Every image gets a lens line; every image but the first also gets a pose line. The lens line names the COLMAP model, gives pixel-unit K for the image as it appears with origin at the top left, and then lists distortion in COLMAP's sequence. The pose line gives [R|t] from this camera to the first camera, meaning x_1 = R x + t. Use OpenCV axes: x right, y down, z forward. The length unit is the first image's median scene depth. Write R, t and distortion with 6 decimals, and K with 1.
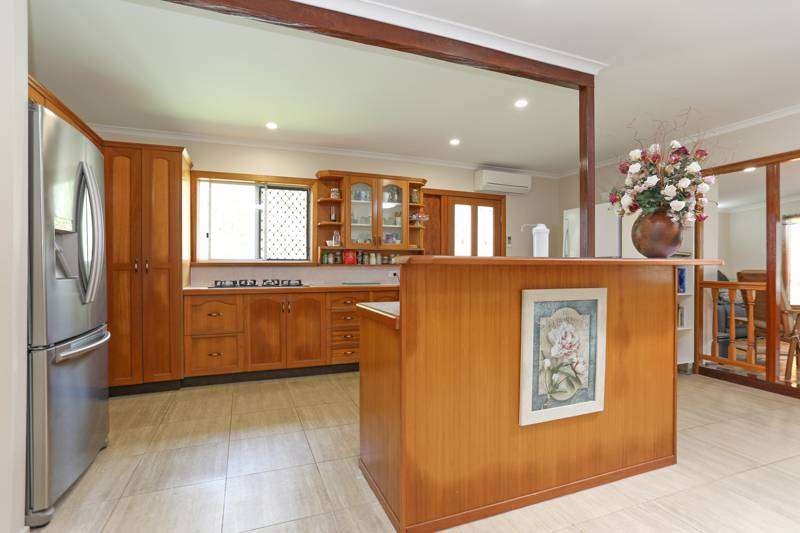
lens RADIAL K [[391.0, 0, 400.0], [0, 391.0, 266.5], [0, 0, 1]] dist [0.000439, 0.000026]
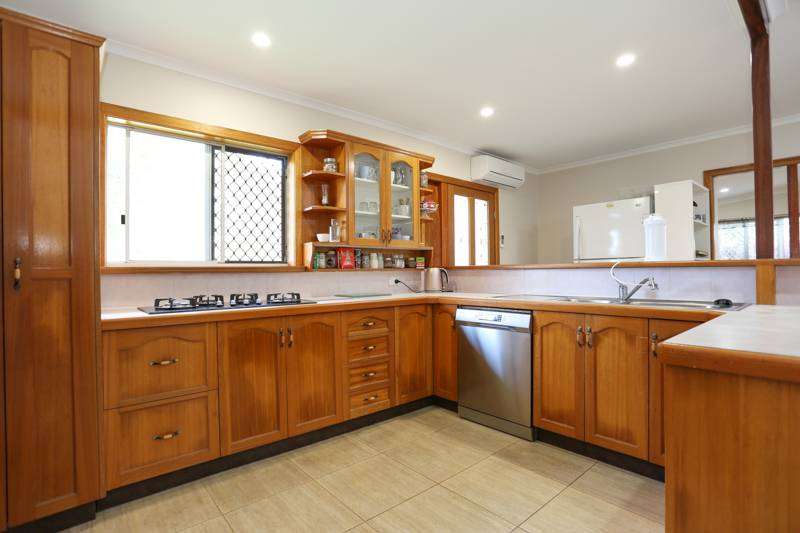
lens RADIAL K [[390.0, 0, 400.0], [0, 390.0, 266.5], [0, 0, 1]] dist [-0.034275, 0.016324]
pose [[0.944588, -0.007478, 0.328174, -0.273545], [0.011599, 0.999876, -0.010604, -0.000560], [-0.328055, 0.013823, 0.944558, 0.310509]]
